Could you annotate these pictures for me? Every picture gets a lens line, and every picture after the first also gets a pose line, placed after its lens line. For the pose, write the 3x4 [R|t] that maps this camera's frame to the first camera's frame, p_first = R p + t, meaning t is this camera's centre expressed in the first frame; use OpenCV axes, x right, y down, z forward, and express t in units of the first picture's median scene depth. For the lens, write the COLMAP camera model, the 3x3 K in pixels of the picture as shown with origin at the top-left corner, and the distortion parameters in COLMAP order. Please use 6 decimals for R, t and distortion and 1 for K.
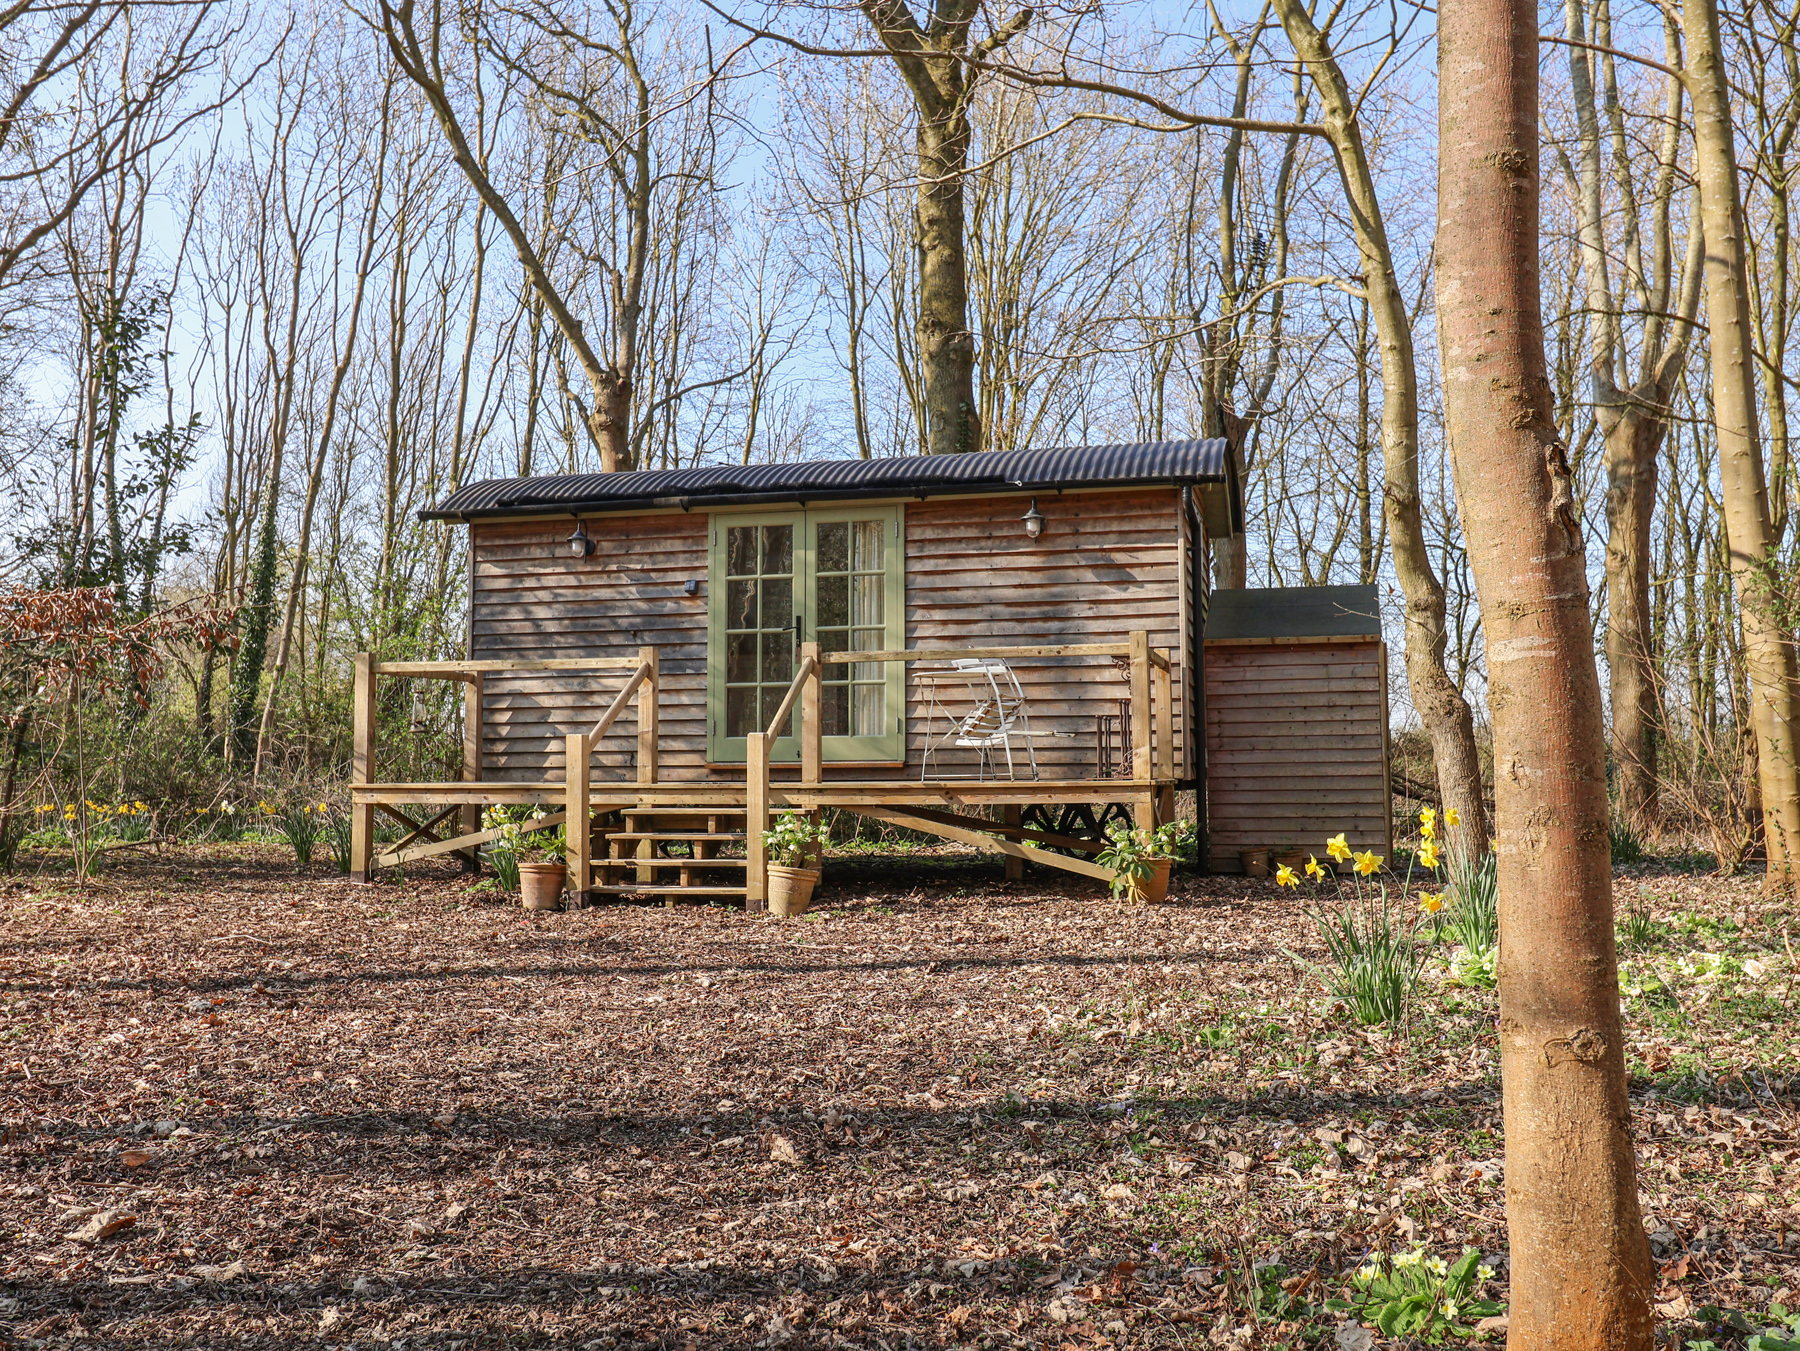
lens RADIAL K [[1609.8, 0, 900.0], [0, 1609.8, 675.5], [0, 0, 1]] dist [0.005660, 0.007063]
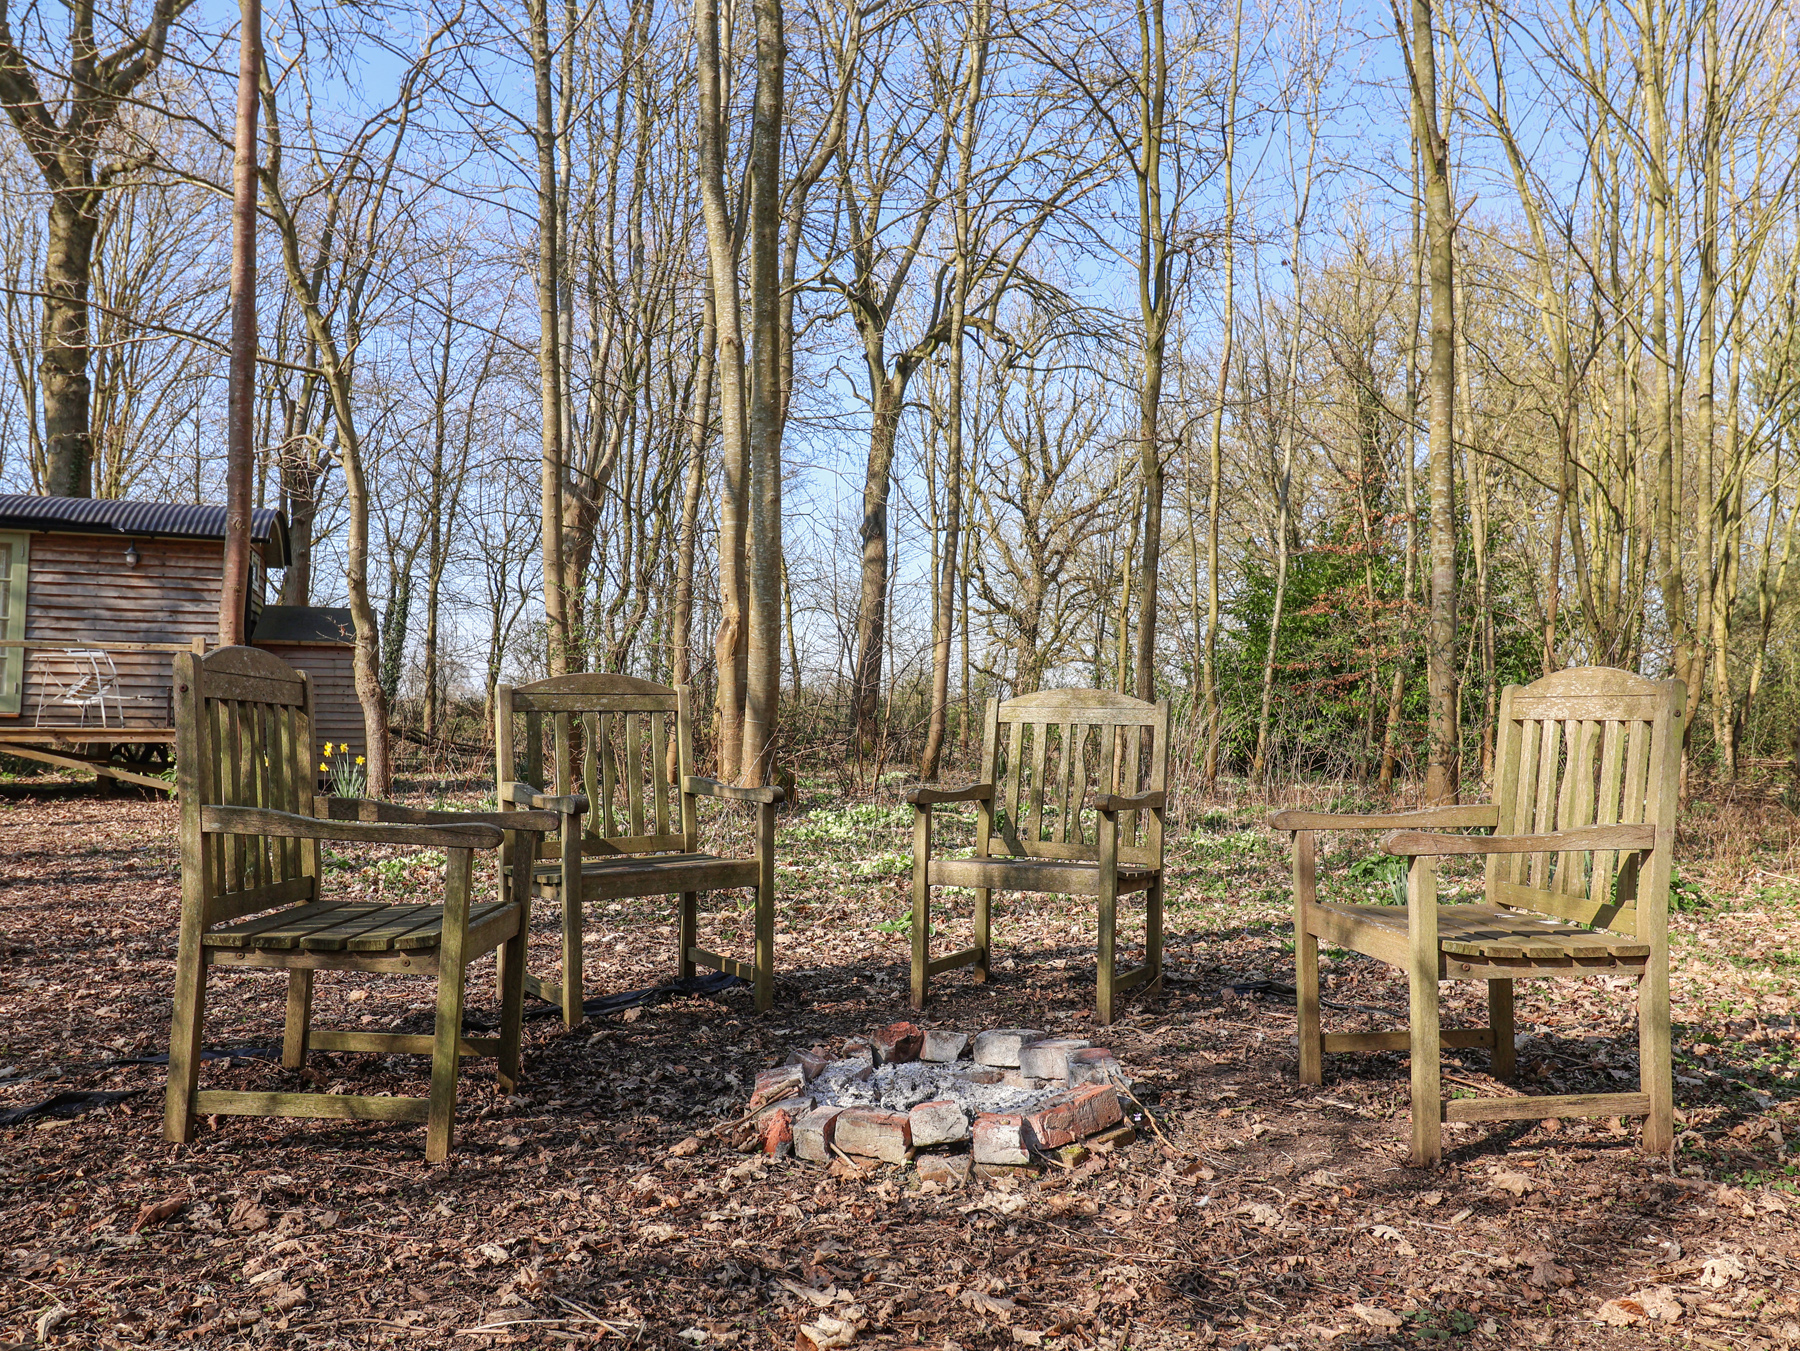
lens RADIAL K [[1382.8, 0, 899.4], [0, 1382.8, 647.3], [0, 0, 1]] dist [0.003529, -0.000760]
pose [[0.831557, 0.049700, 0.553211, -0.031104], [-0.050448, 0.998630, -0.013886, -0.028121], [-0.553144, -0.016361, 0.832925, -0.467553]]
